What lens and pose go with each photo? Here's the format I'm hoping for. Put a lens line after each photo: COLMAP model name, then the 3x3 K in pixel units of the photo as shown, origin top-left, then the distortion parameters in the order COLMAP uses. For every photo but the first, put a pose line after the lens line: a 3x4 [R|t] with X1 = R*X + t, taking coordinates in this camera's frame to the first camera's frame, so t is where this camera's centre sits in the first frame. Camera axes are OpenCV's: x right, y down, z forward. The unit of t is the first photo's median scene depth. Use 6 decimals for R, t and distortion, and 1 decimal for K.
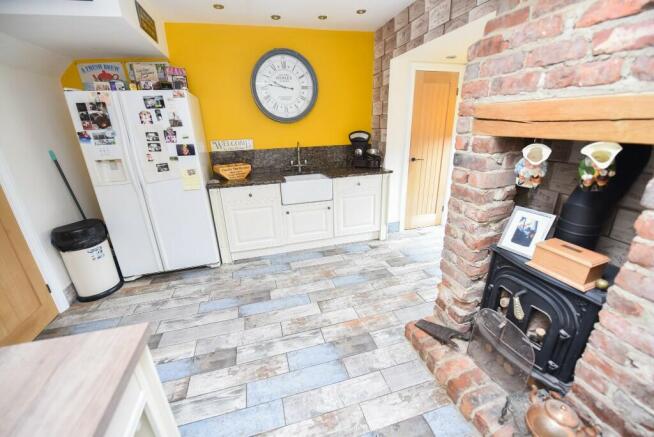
lens RADIAL K [[260.8, 0, 325.1], [0, 260.8, 218.9], [0, 0, 1]] dist [-0.018319, -0.000930]
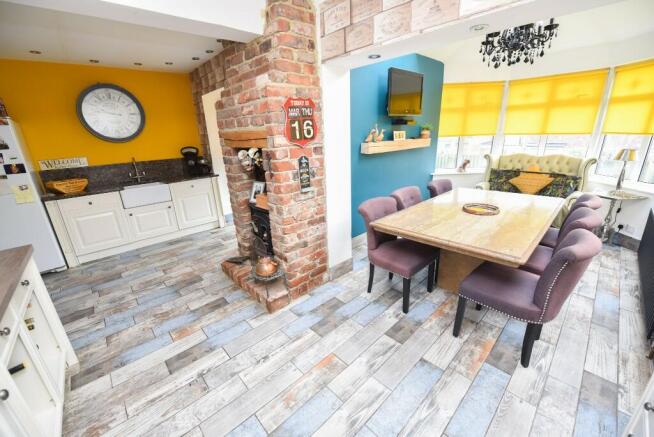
lens RADIAL K [[260.8, 0, 325.1], [0, 260.8, 218.9], [0, 0, 1]] dist [-0.018319, -0.000930]
pose [[0.890698, -0.148100, 0.429794, 0.159798], [0.168724, 0.985612, -0.010036, 0.178578], [-0.422124, 0.081455, 0.902871, -0.525628]]
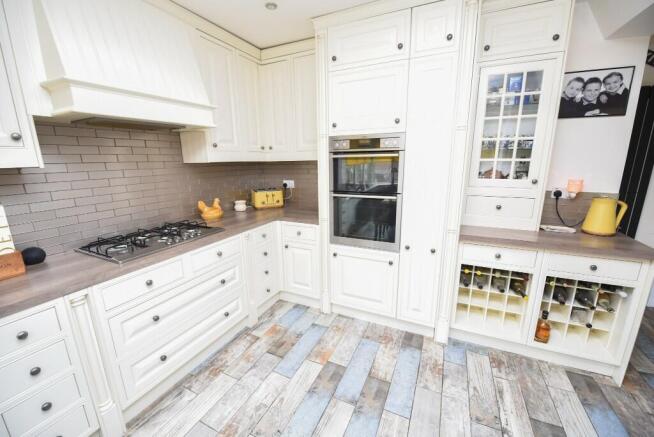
lens RADIAL K [[260.8, 0, 325.1], [0, 260.8, 218.9], [0, 0, 1]] dist [-0.018319, -0.000930]
pose [[-0.656746, 0.211856, -0.723741, 0.622884], [-0.225164, 0.860859, 0.456314, -0.024003], [0.719712, 0.462643, -0.517664, 0.015388]]
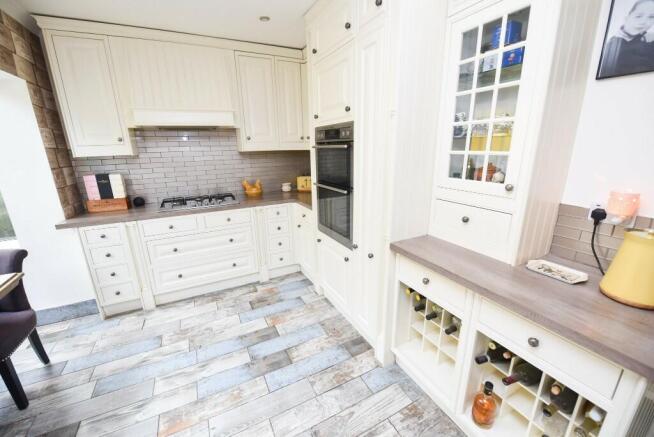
lens RADIAL K [[260.8, 0, 325.1], [0, 260.8, 218.9], [0, 0, 1]] dist [-0.018319, -0.000930]
pose [[-0.979267, 0.104590, -0.173486, 0.135356], [-0.016896, 0.811249, 0.584456, -0.130321], [0.201869, 0.575270, -0.792662, 0.328577]]
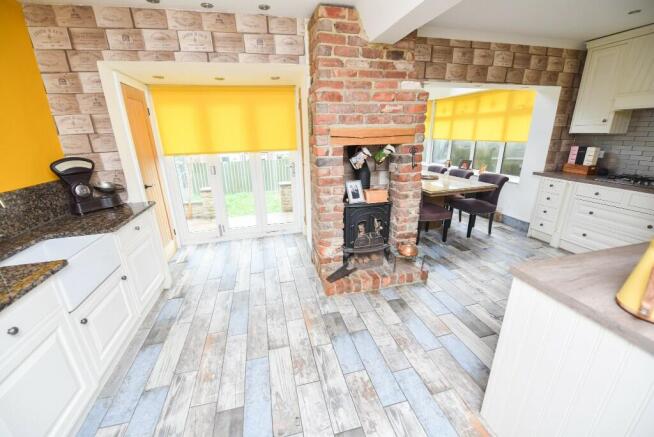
lens RADIAL K [[260.8, 0, 325.1], [0, 260.8, 218.9], [0, 0, 1]] dist [-0.018319, -0.000930]
pose [[0.034321, -0.280577, 0.959218, -0.594717], [0.364418, 0.897217, 0.249403, -0.168270], [-0.930603, 0.340996, 0.133041, 0.489313]]
